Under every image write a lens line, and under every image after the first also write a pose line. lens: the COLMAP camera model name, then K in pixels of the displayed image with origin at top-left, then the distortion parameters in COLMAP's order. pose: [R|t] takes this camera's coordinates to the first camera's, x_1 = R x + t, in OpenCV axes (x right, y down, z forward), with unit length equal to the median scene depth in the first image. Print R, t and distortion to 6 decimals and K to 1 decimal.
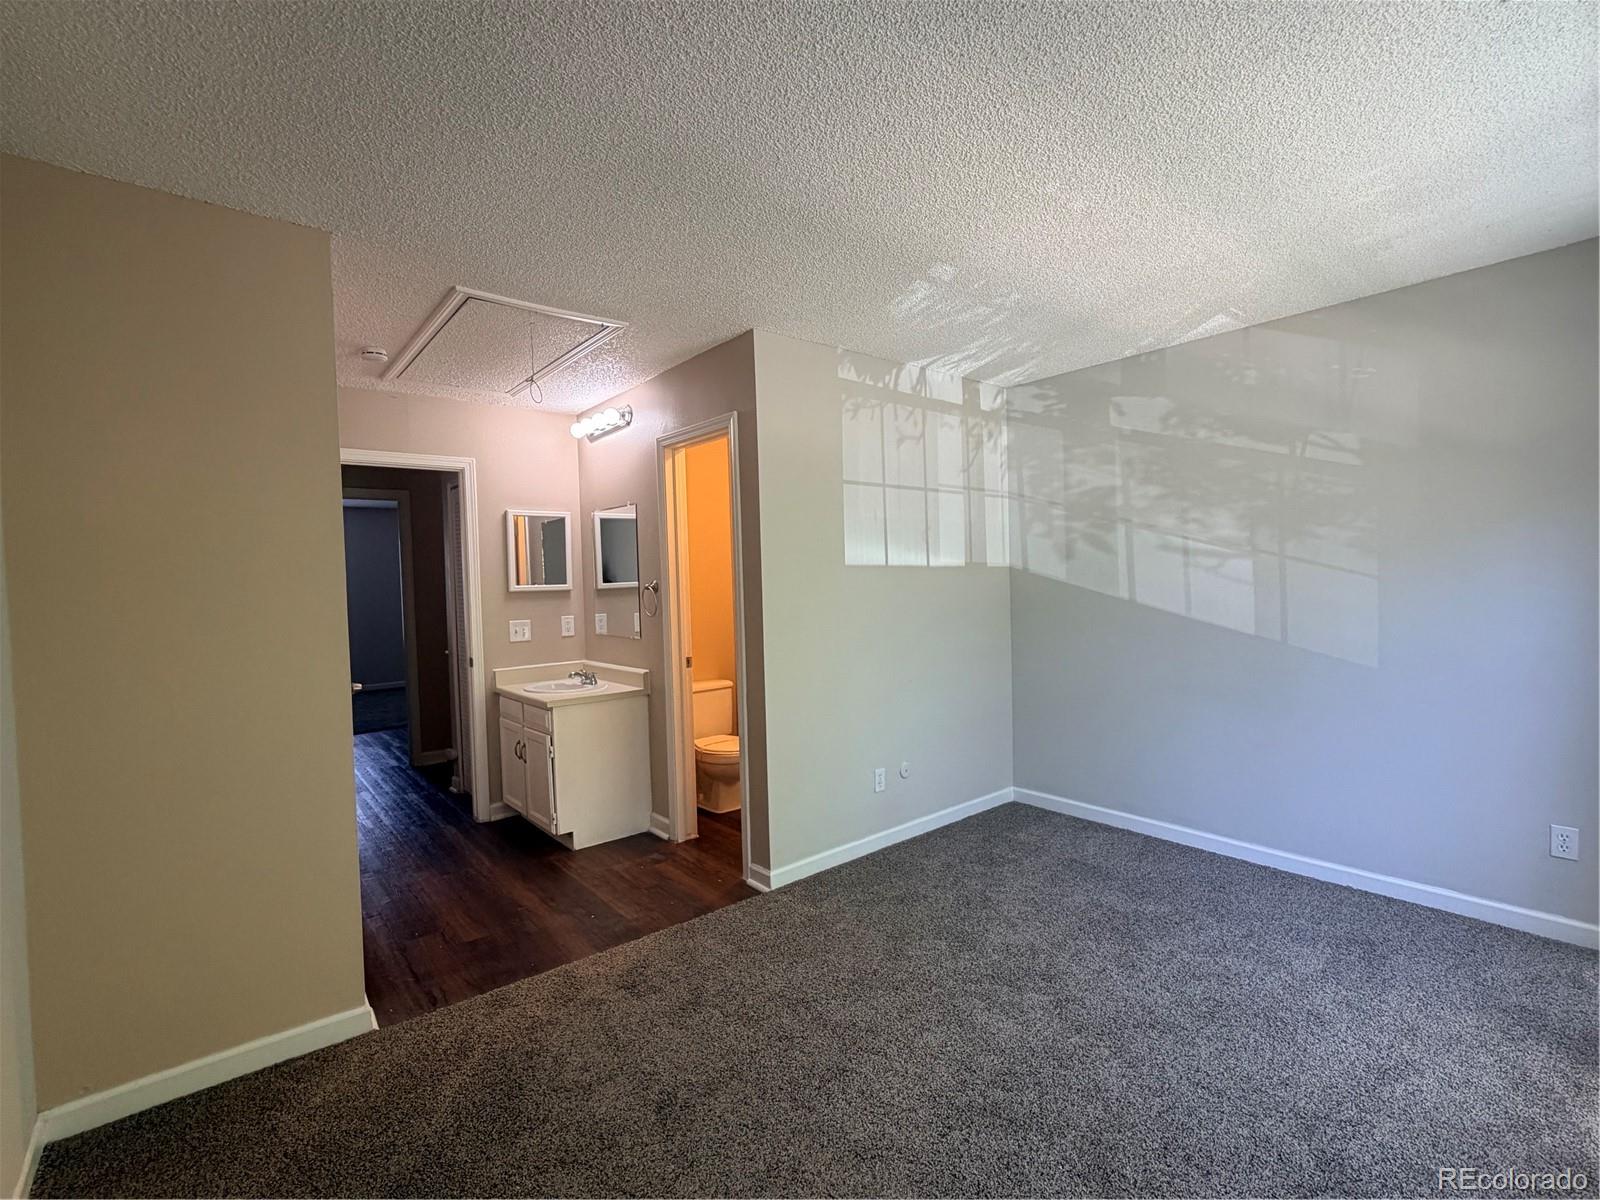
lens RADIAL K [[735.3, 0, 800.6], [0, 735.3, 599.1], [0, 0, 1]] dist [0.001363, -0.000692]
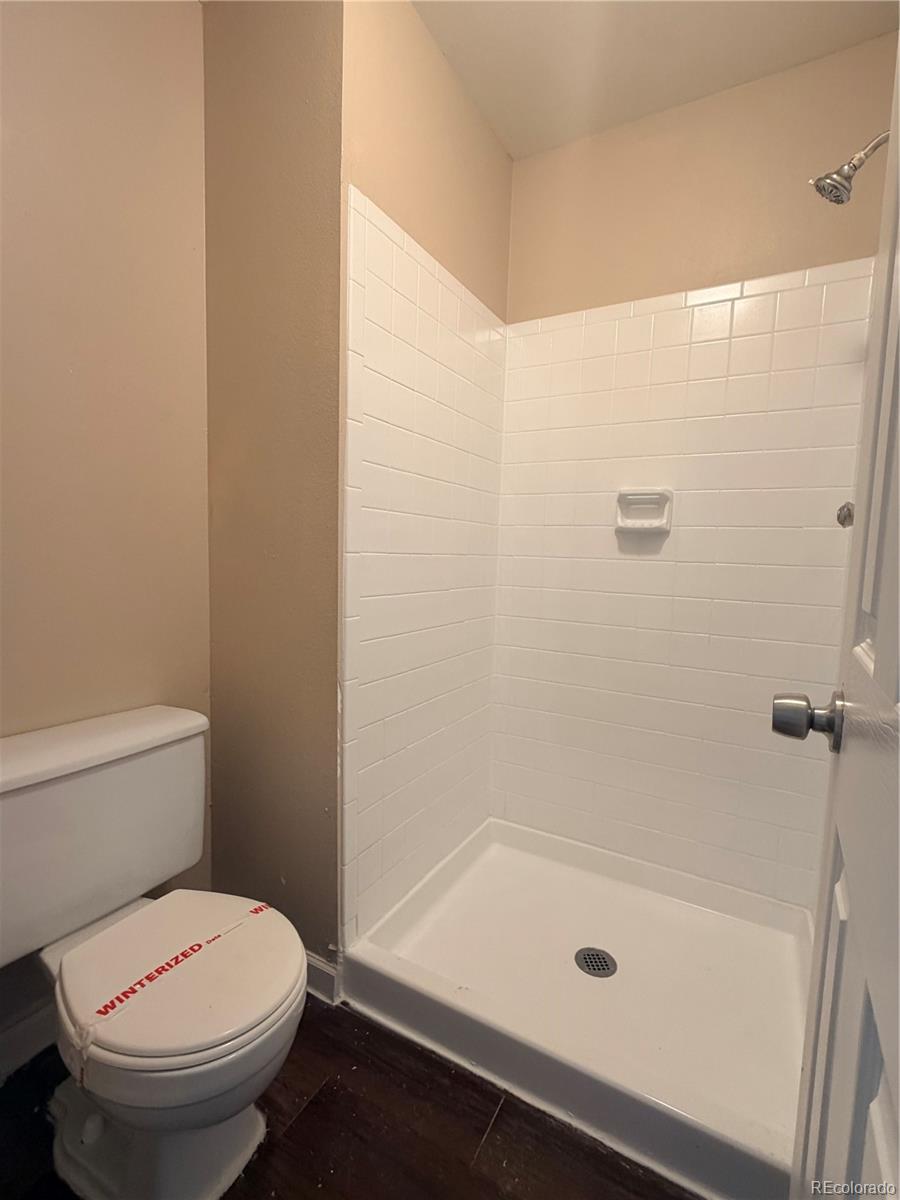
lens RADIAL K [[551.5, 0, 446.9], [0, 551.5, 598.2], [0, 0, 1]] dist [0.001363, -0.000692]
pose [[0.931078, 0.028266, 0.363724, -0.103801], [-0.046754, 0.998018, 0.042125, 0.045841], [-0.361812, -0.056227, 0.930554, 0.880278]]
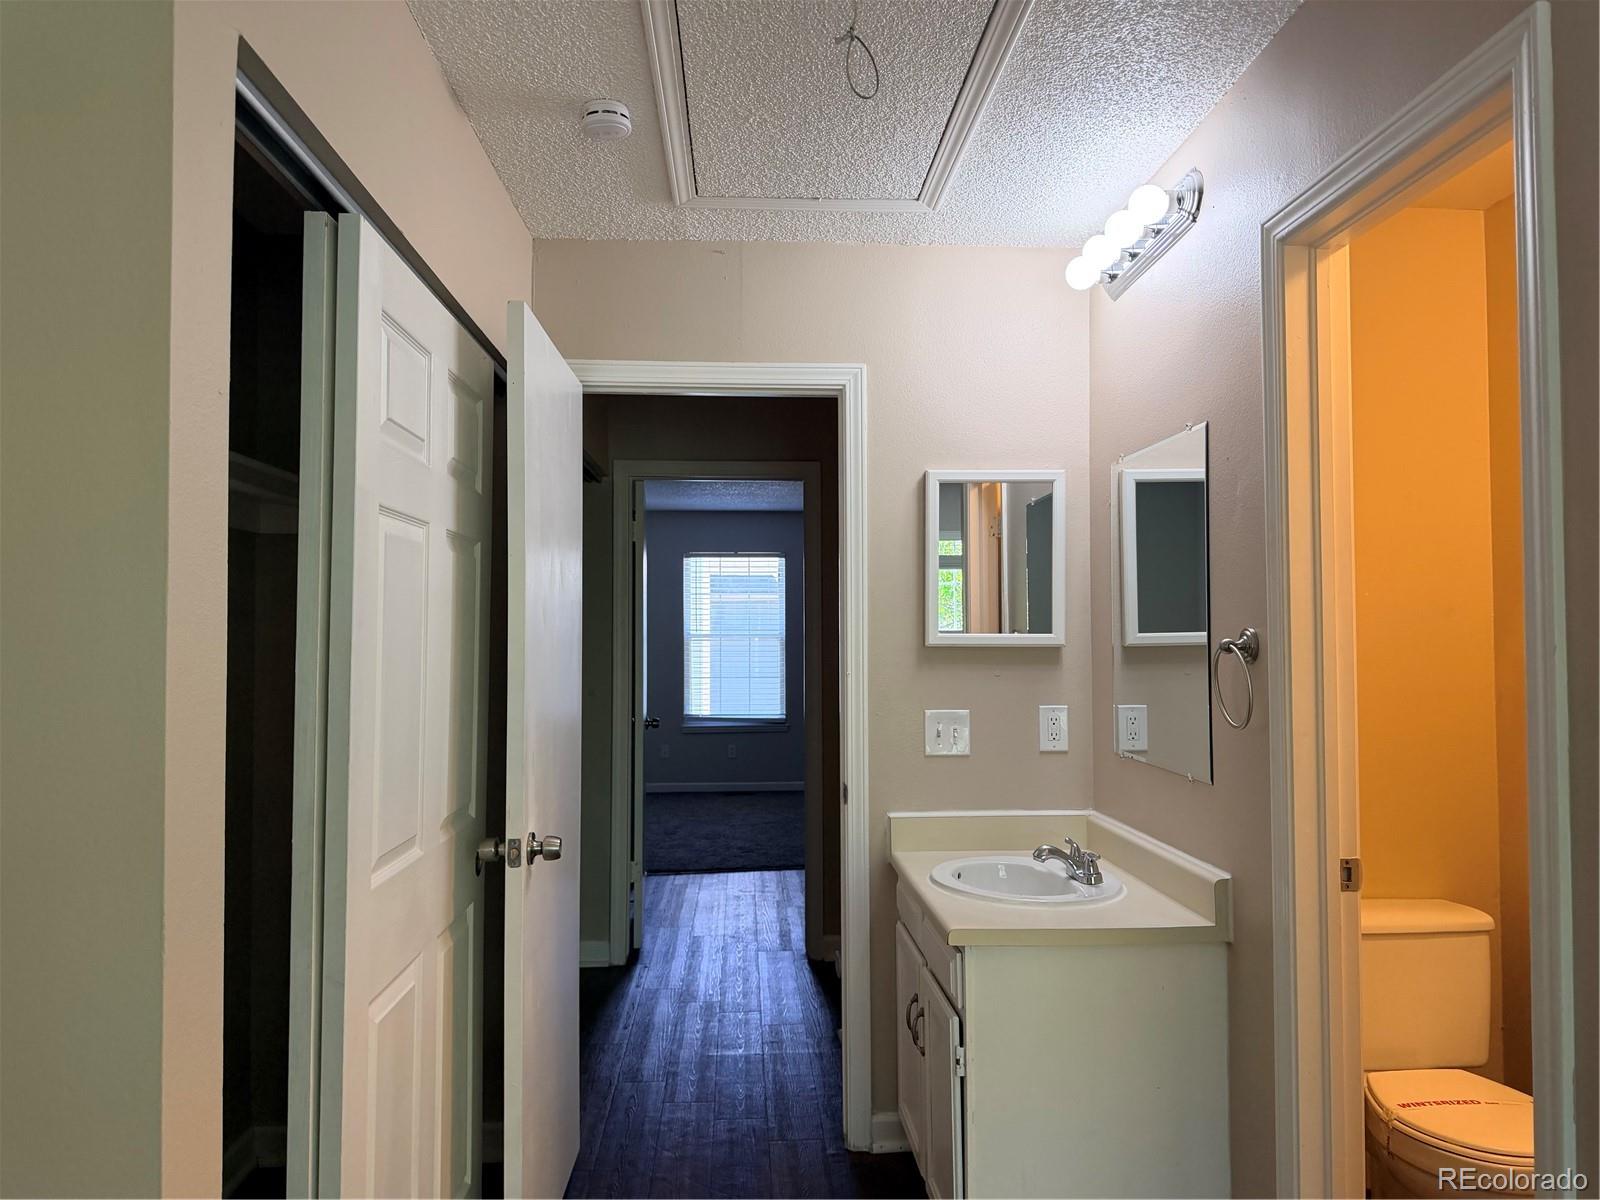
lens RADIAL K [[1125.0, 0, 814.3], [0, 1125.0, 602.6], [0, 0, 1]] dist [0.045459, -0.054755]
pose [[0.816327, 0.007222, -0.577544, -0.054640], [-0.035576, 0.998652, -0.037796, -0.009287], [0.576493, 0.051400, 0.815484, 0.436579]]
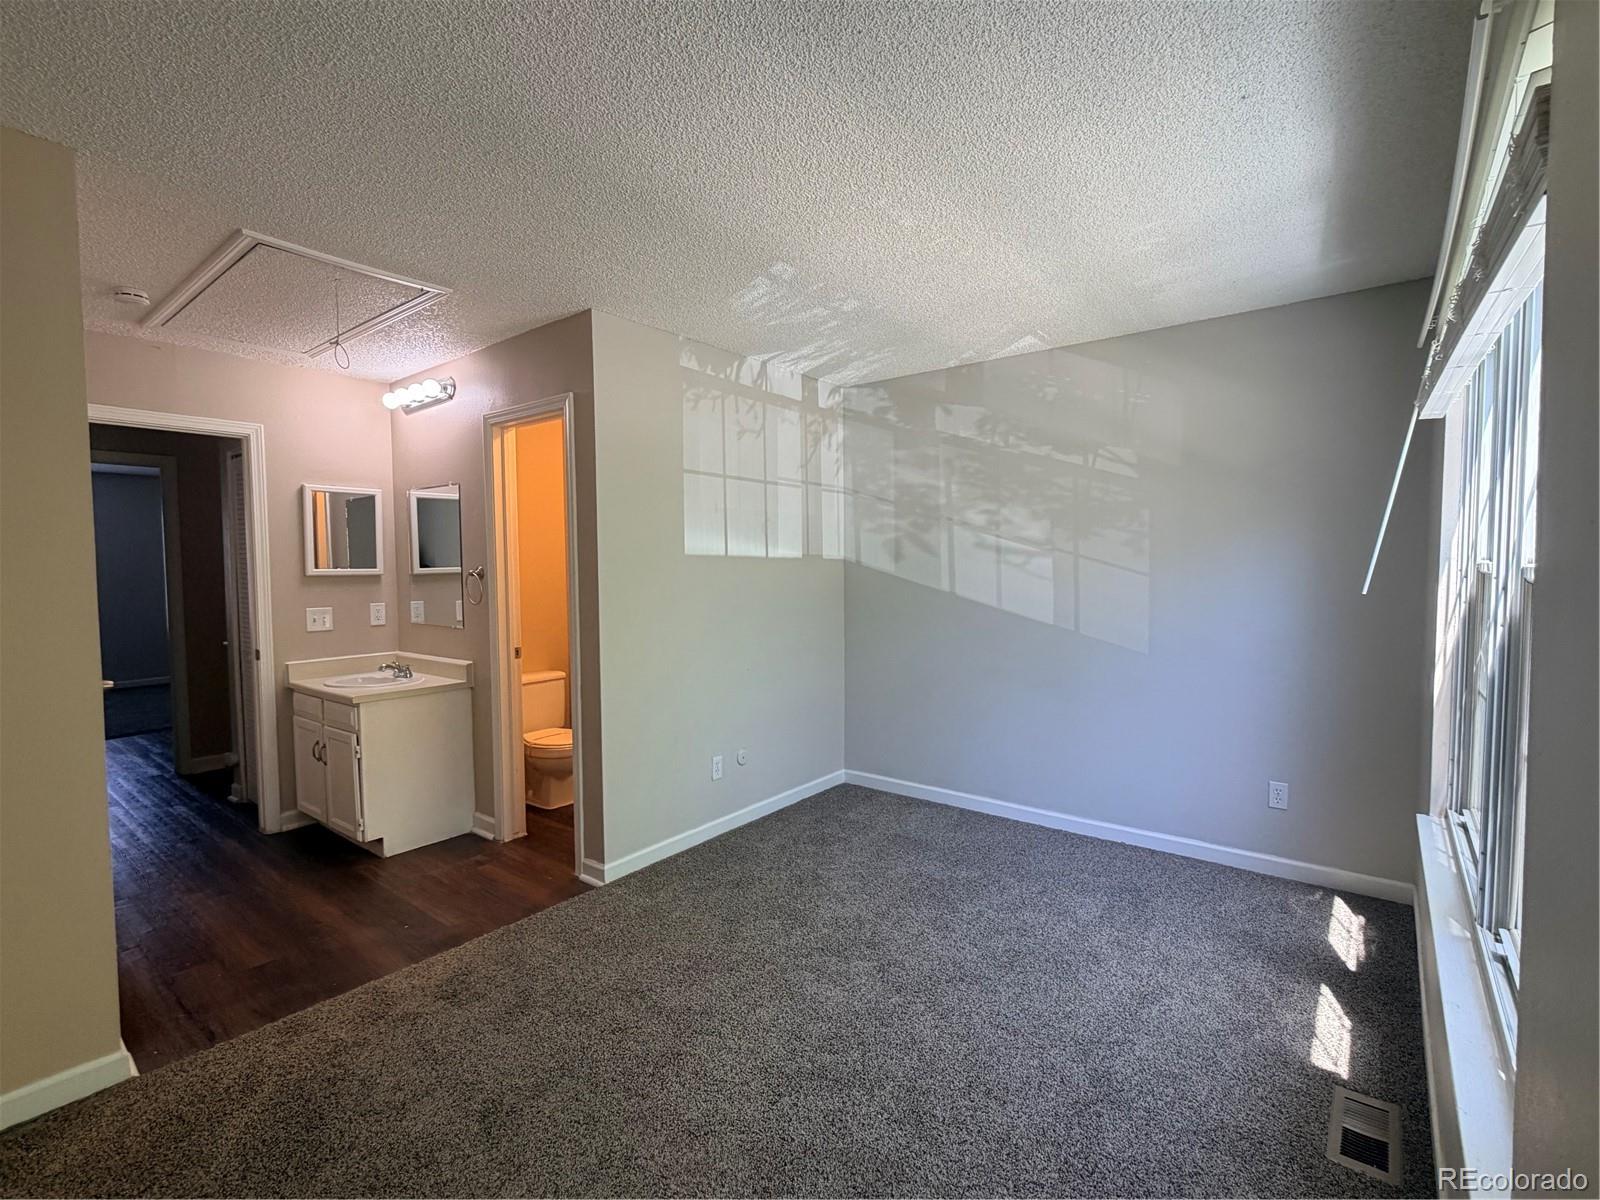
lens RADIAL K [[735.3, 0, 801.9], [0, 735.3, 597.1], [0, 0, 1]] dist [0.001363, -0.000692]
pose [[0.976060, 0.009290, 0.217305, -0.000403], [-0.011932, 0.999870, 0.010850, -0.001052], [-0.217176, -0.013183, 0.976044, -0.009215]]
